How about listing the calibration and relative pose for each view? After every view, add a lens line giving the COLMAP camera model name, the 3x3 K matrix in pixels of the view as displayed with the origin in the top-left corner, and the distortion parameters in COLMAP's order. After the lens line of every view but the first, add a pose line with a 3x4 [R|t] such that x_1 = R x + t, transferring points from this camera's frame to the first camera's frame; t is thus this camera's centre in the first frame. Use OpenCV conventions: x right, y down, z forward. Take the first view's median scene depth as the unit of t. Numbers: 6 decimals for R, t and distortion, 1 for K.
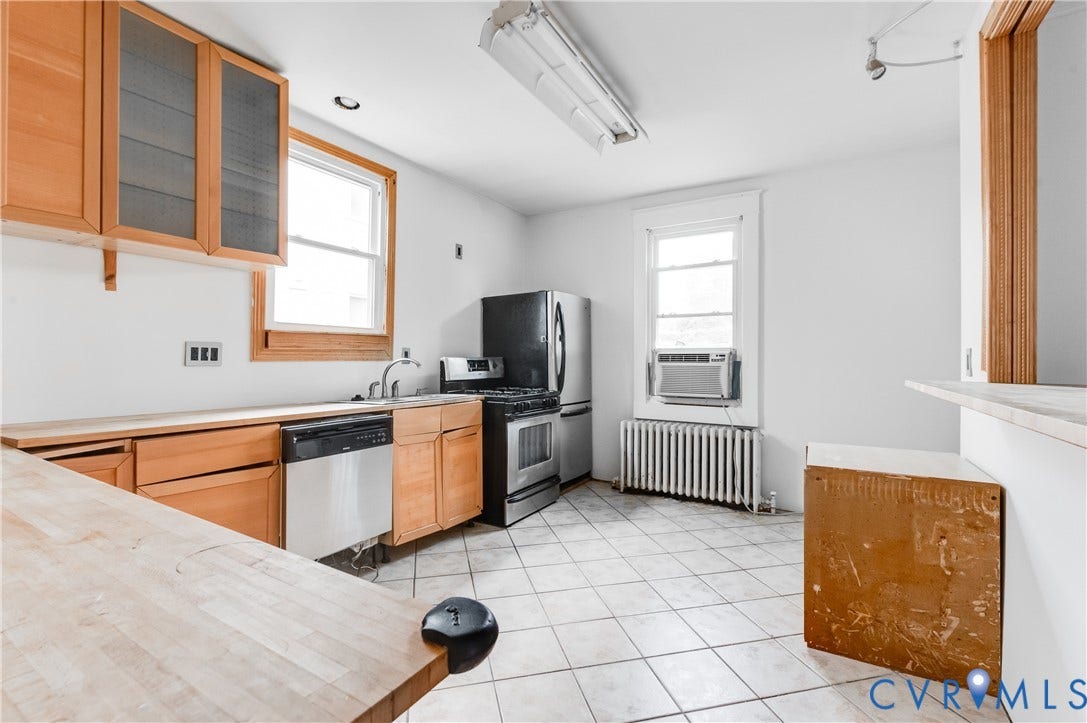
lens RADIAL K [[485.4, 0, 565.8], [0, 485.4, 353.5], [0, 0, 1]] dist [-0.004893, -0.000035]
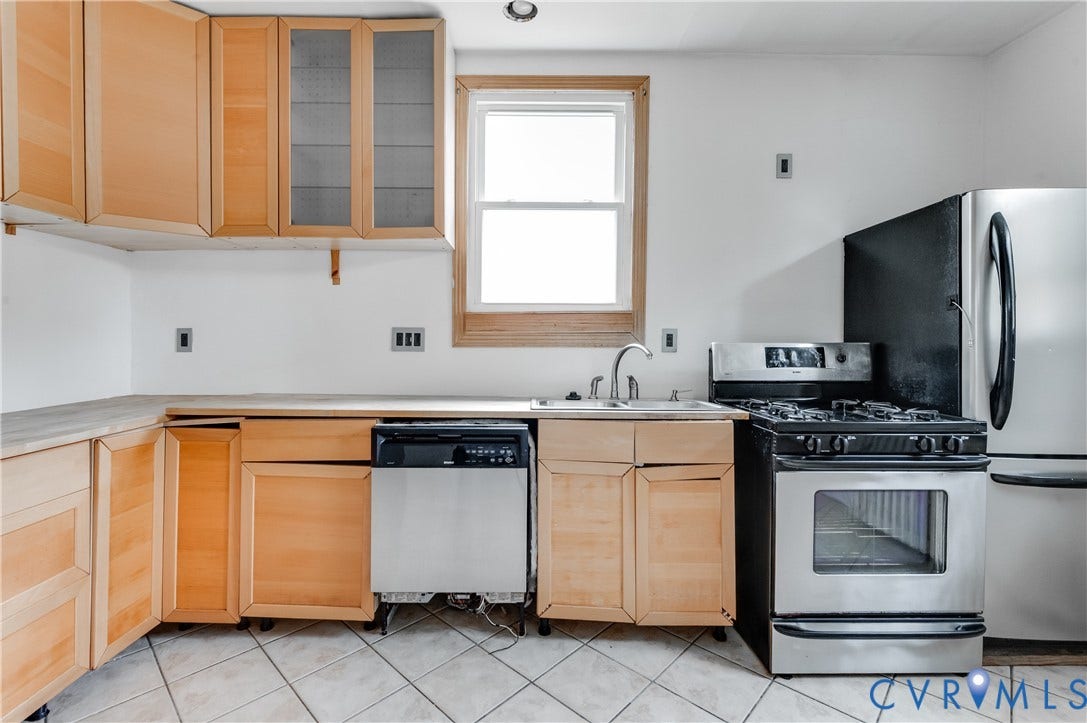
lens RADIAL K [[498.0, 0, 514.2], [0, 498.0, 345.1], [0, 0, 1]] dist [0.005007, -0.002883]
pose [[0.488339, 0.006825, -0.872627, 0.220089], [0.007626, 0.999898, 0.012088, 0.001952], [0.872620, -0.012558, 0.488238, 0.562625]]
